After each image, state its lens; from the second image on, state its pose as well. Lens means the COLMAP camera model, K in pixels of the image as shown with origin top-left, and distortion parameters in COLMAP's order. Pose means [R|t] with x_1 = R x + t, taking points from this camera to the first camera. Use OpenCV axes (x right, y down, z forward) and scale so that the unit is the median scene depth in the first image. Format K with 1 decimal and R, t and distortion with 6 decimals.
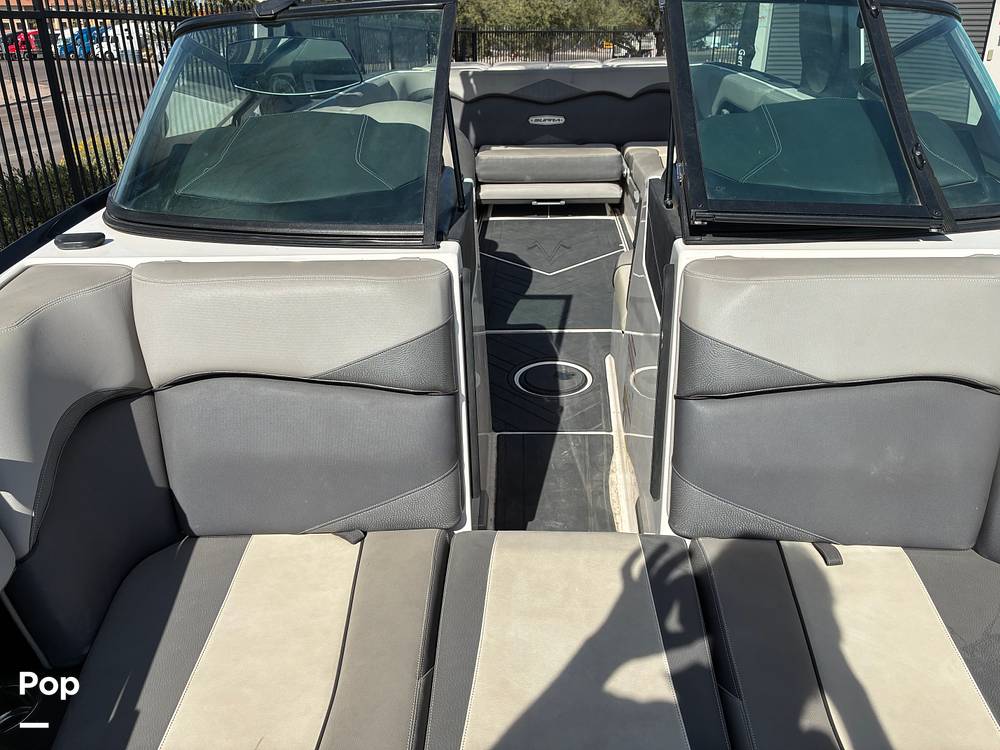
lens RADIAL K [[738.7, 0, 487.3], [0, 738.7, 370.6], [0, 0, 1]] dist [0.035610, -0.073517]
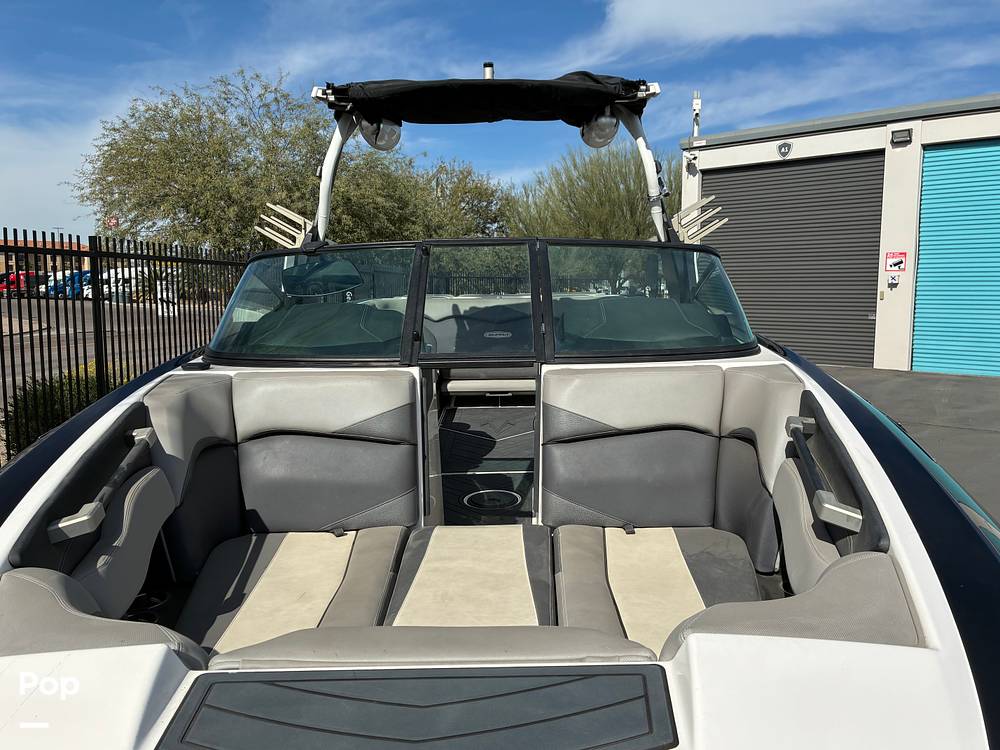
lens RADIAL K [[771.8, 0, 510.8], [0, 771.8, 372.7], [0, 0, 1]] dist [0.028995, -0.049652]
pose [[0.998132, 0.003286, 0.060999, 0.032863], [0.015632, 0.951567, -0.307045, 0.206094], [-0.059054, 0.307425, 0.949738, -0.376059]]
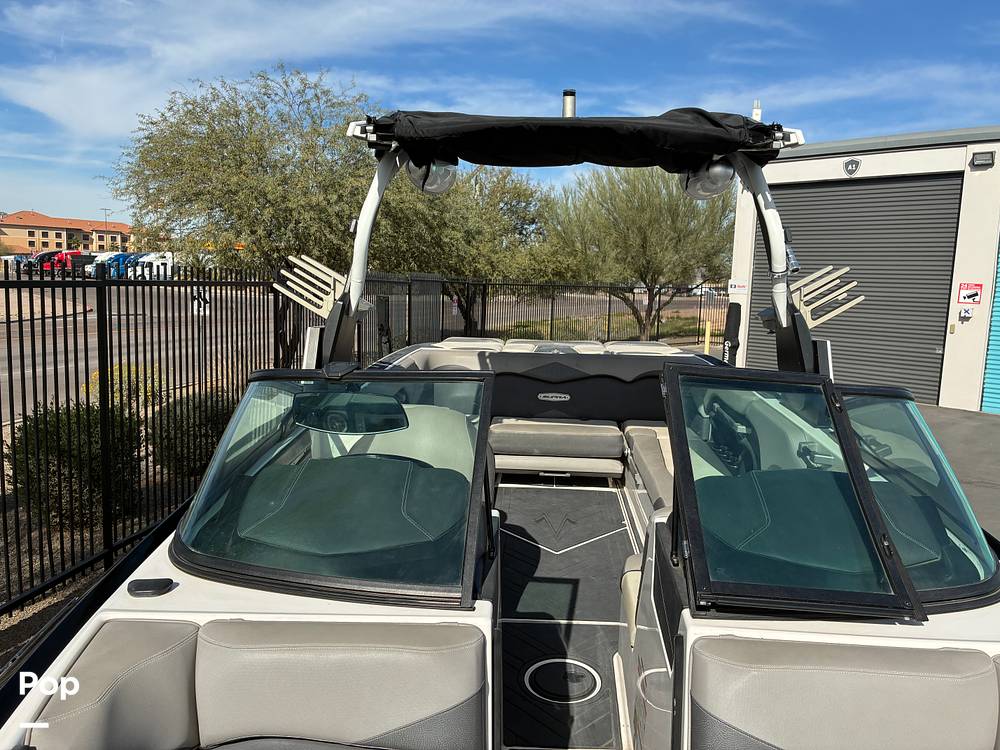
lens RADIAL K [[737.6, 0, 505.6], [0, 737.6, 364.1], [0, 0, 1]] dist [0.040723, -0.071116]
pose [[0.998774, 0.043651, 0.023332, -0.029879], [-0.034958, 0.955838, -0.291807, -0.096690], [-0.035039, 0.290634, 0.956192, -0.090823]]
